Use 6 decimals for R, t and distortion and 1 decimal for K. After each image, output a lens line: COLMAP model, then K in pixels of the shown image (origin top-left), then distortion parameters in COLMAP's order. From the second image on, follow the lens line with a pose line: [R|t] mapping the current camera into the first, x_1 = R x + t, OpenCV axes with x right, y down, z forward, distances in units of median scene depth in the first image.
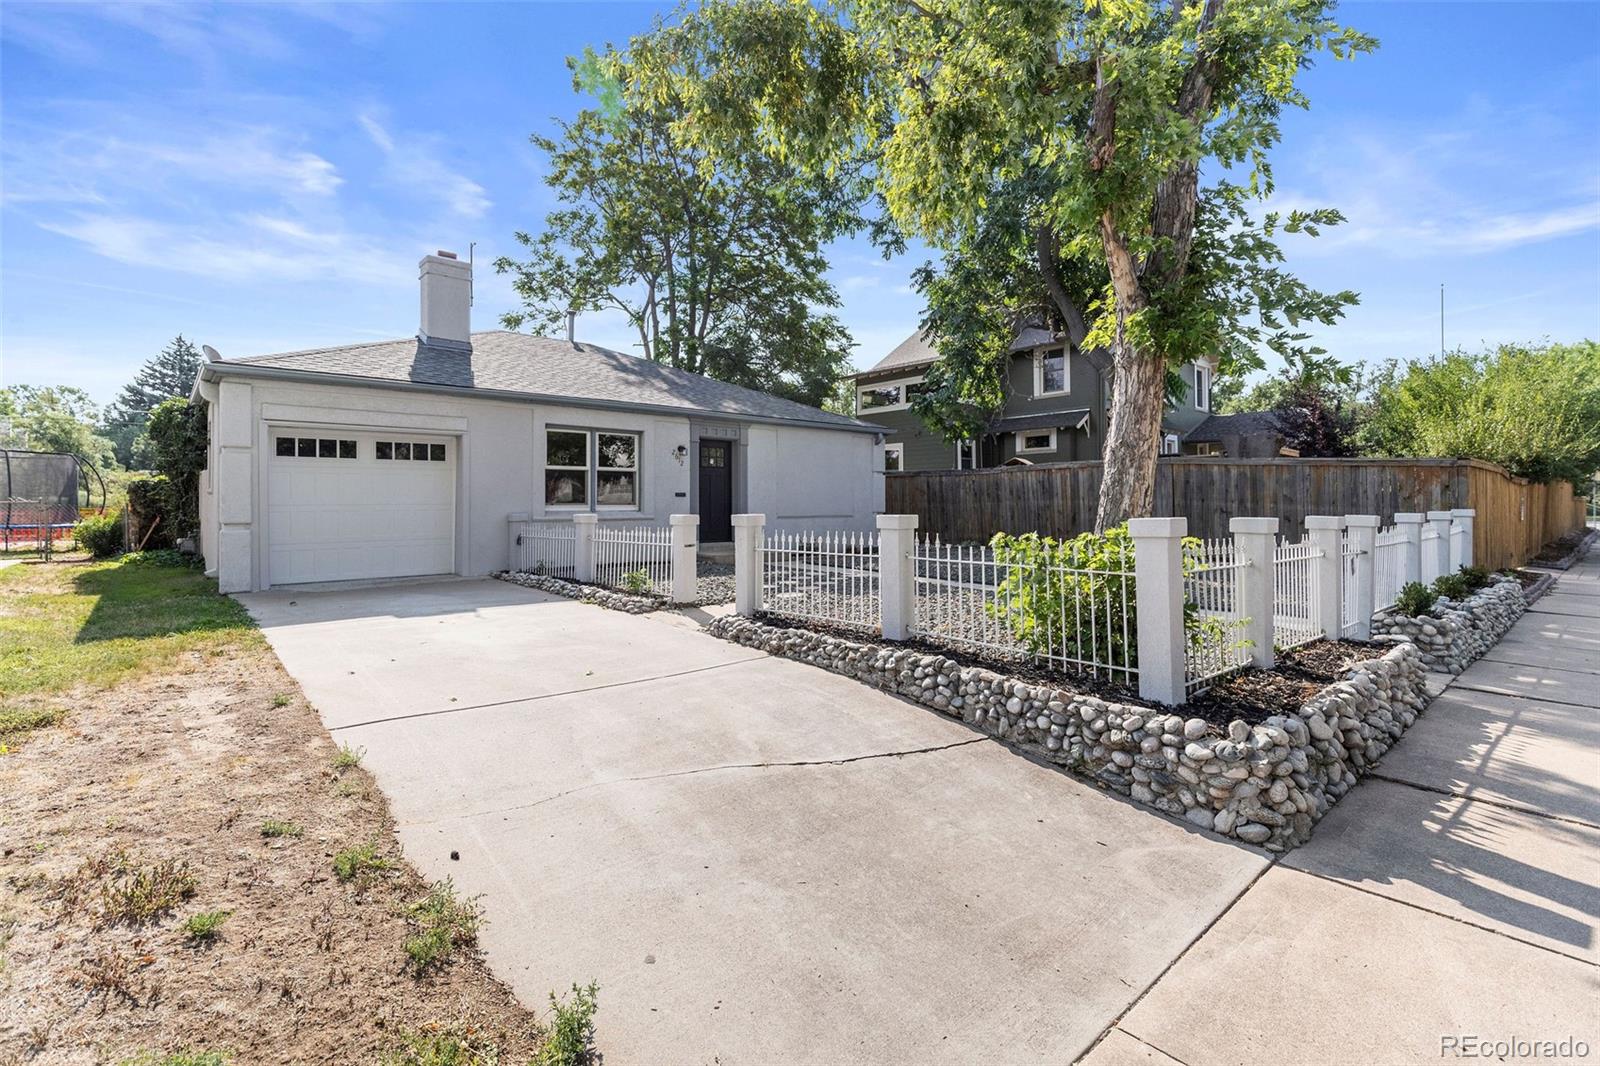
lens RADIAL K [[728.0, 0, 803.4], [0, 728.0, 501.5], [0, 0, 1]] dist [0.000595, 0.000038]
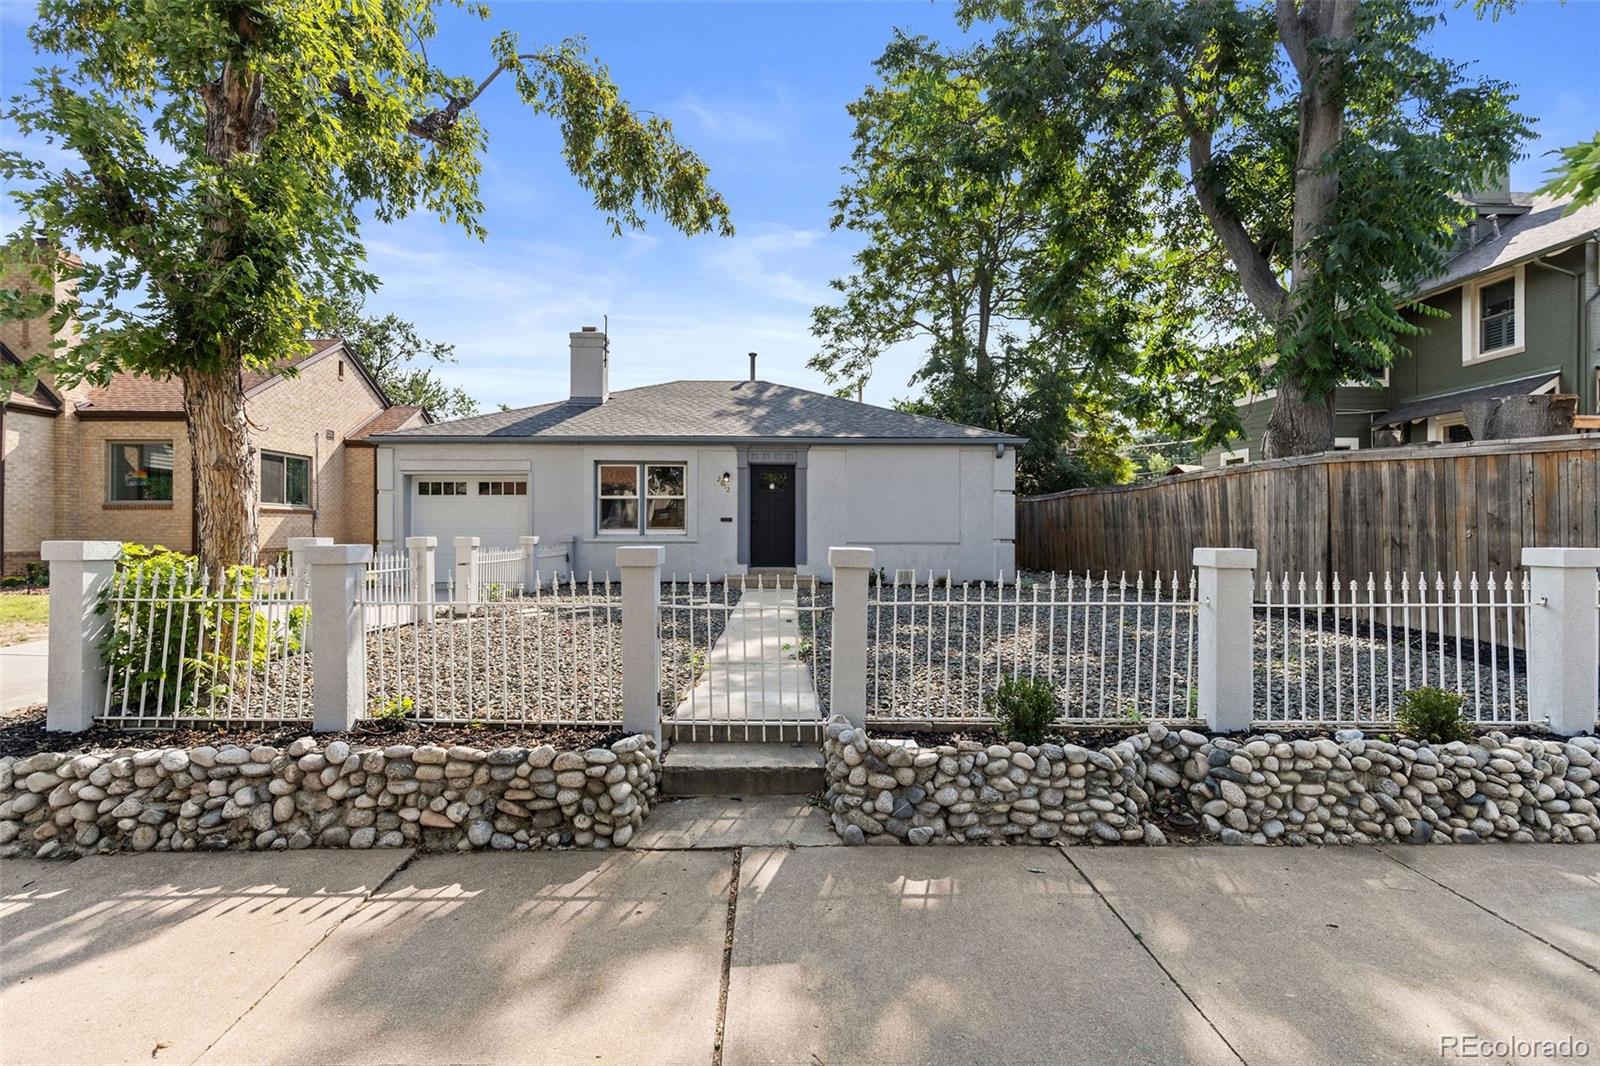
lens RADIAL K [[712.2, 0, 774.1], [0, 712.2, 522.9], [0, 0, 1]] dist [0.015679, 0.000126]
pose [[0.765878, -0.003136, -0.642979, 0.562211], [0.000187, 0.999989, -0.004654, 0.000168], [0.642986, 0.003444, 0.765870, 0.272449]]
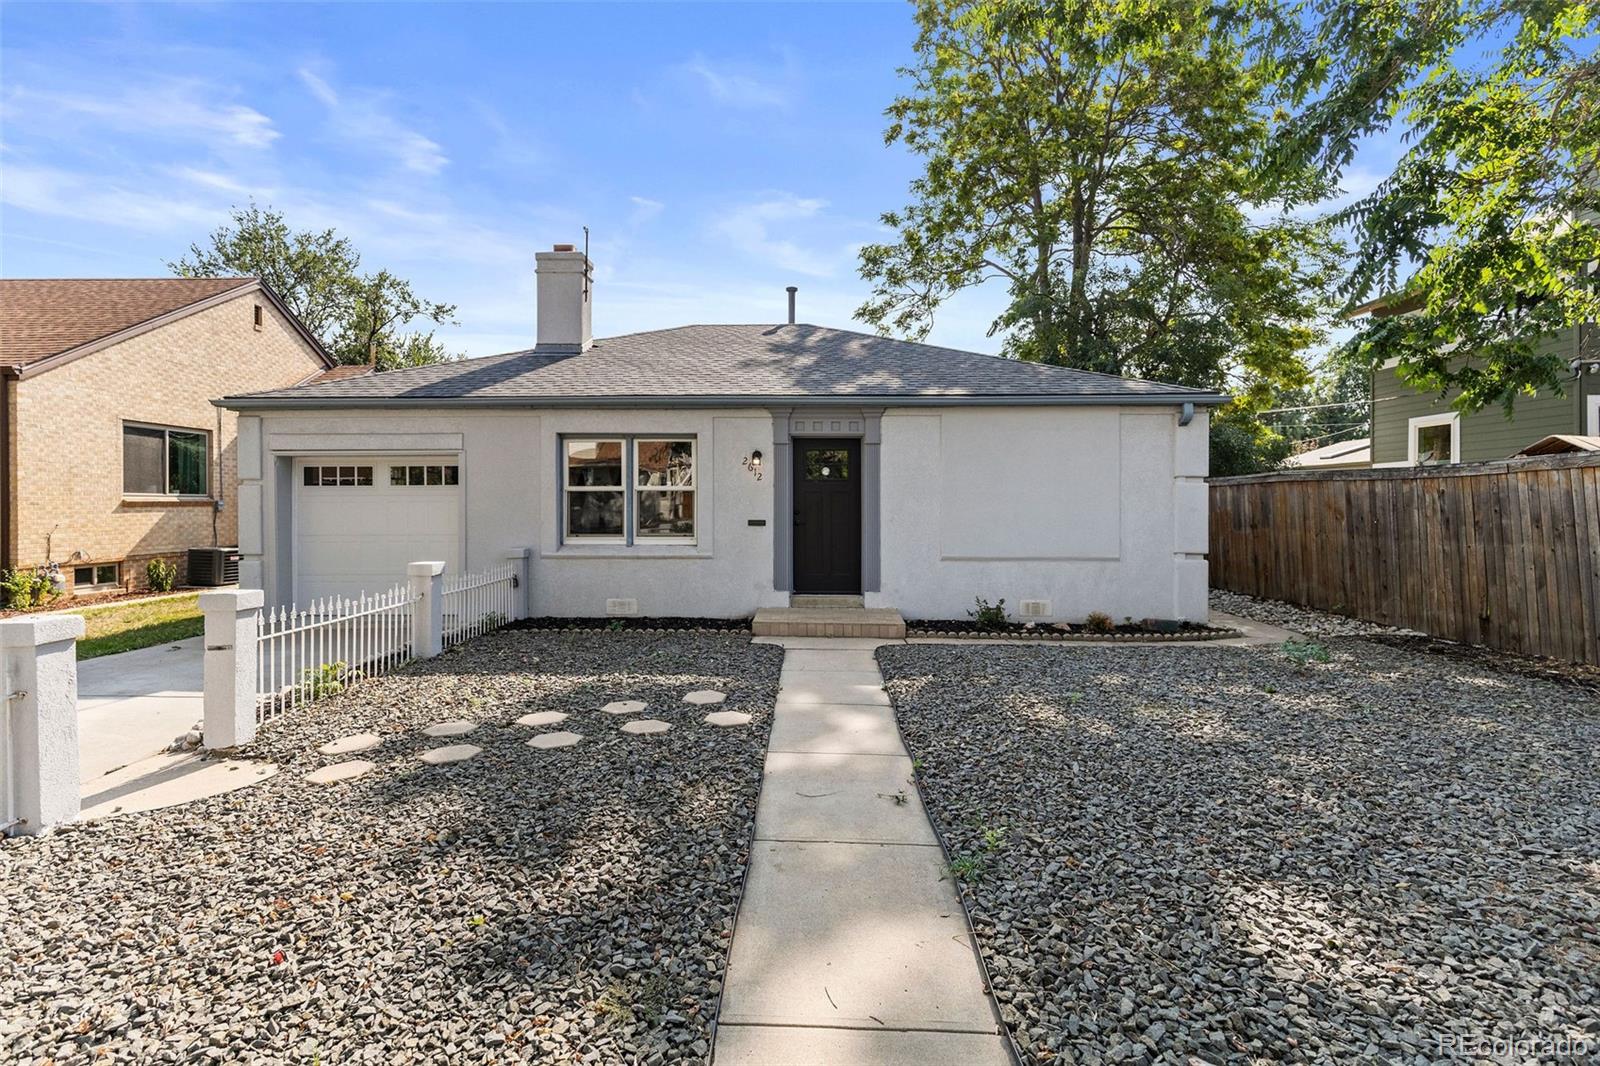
lens RADIAL K [[712.2, 0, 774.1], [0, 712.2, 522.9], [0, 0, 1]] dist [0.015679, 0.000126]
pose [[0.736895, 0.021677, -0.675659, 0.308383], [0.002028, 0.999410, 0.034275, -0.033369], [0.676004, -0.026628, 0.736417, 0.538394]]
